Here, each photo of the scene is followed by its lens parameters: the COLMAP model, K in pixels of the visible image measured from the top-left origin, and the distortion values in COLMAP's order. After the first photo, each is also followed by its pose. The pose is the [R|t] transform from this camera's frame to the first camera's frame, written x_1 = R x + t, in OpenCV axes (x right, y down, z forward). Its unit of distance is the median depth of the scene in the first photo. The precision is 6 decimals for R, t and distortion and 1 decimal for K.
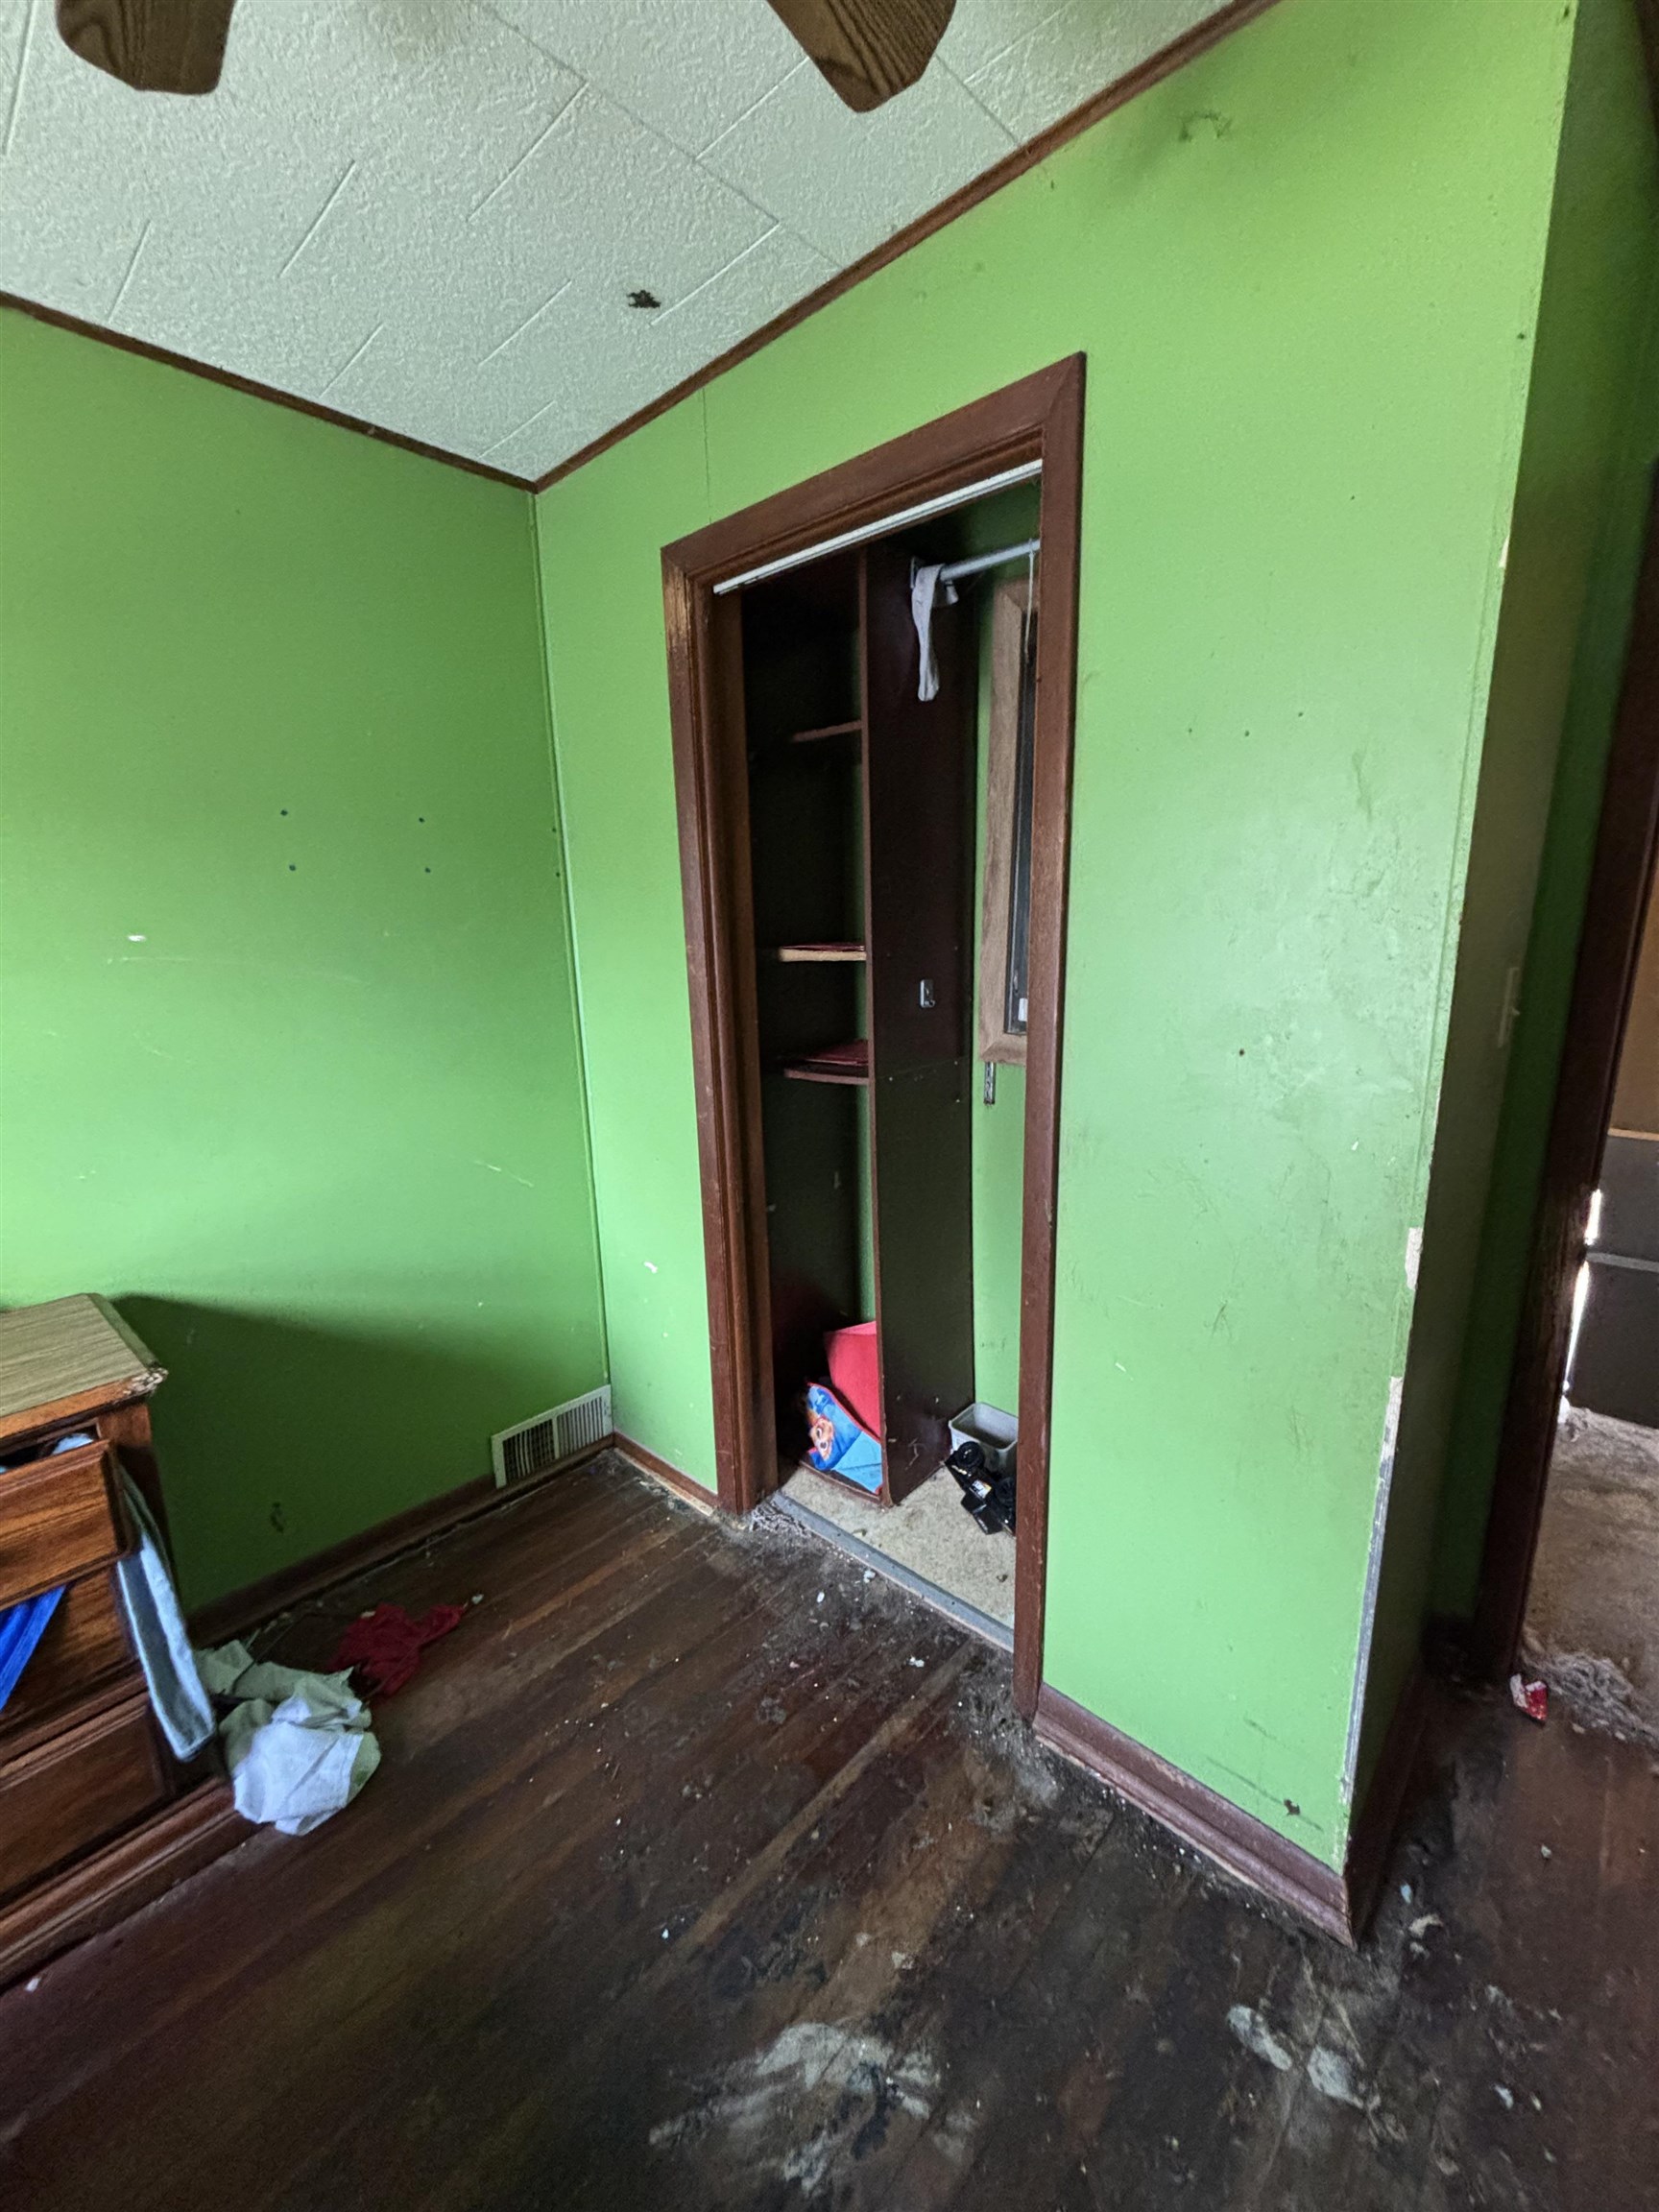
lens RADIAL K [[884.3, 0, 829.5], [0, 884.3, 1106.0], [0, 0, 1]] dist [-0.000162, -0.000134]
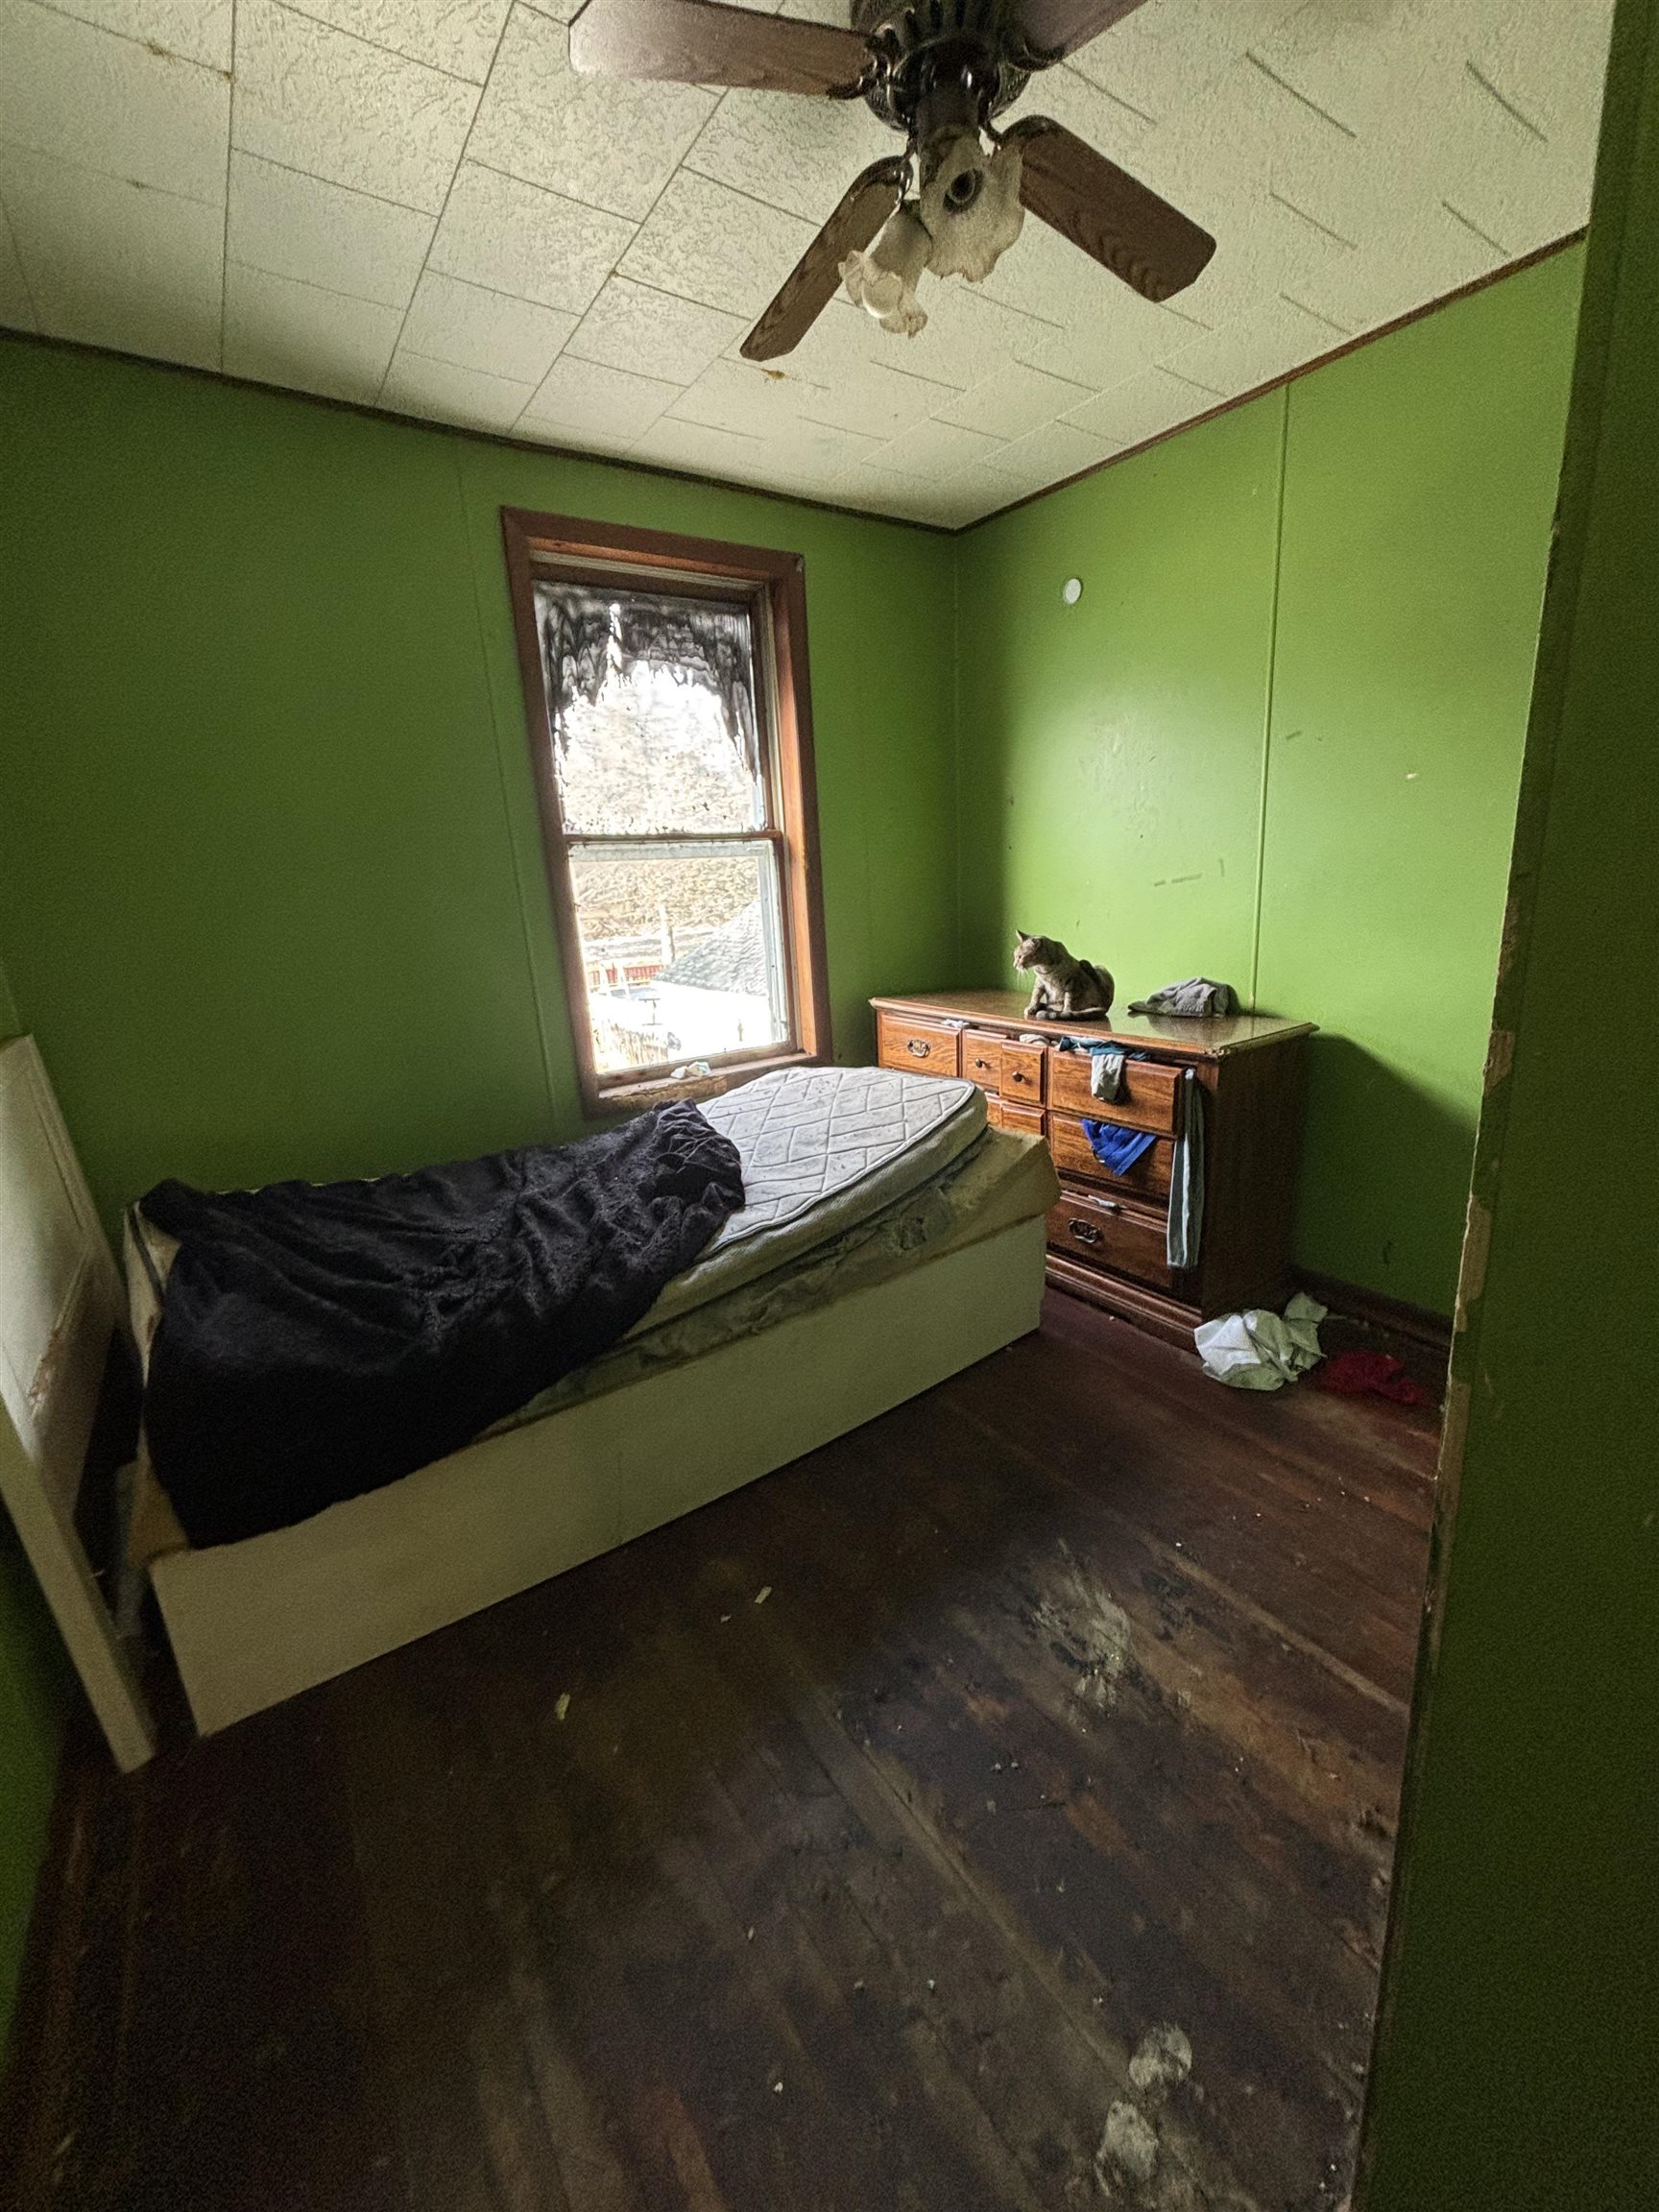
lens RADIAL K [[884.3, 0, 829.5], [0, 884.3, 1106.0], [0, 0, 1]] dist [-0.000162, -0.000134]
pose [[-0.222070, 0.275215, -0.935383, 1.062502], [-0.147574, 0.938798, 0.311255, -0.007569], [0.963798, 0.207159, -0.167865, 0.635295]]
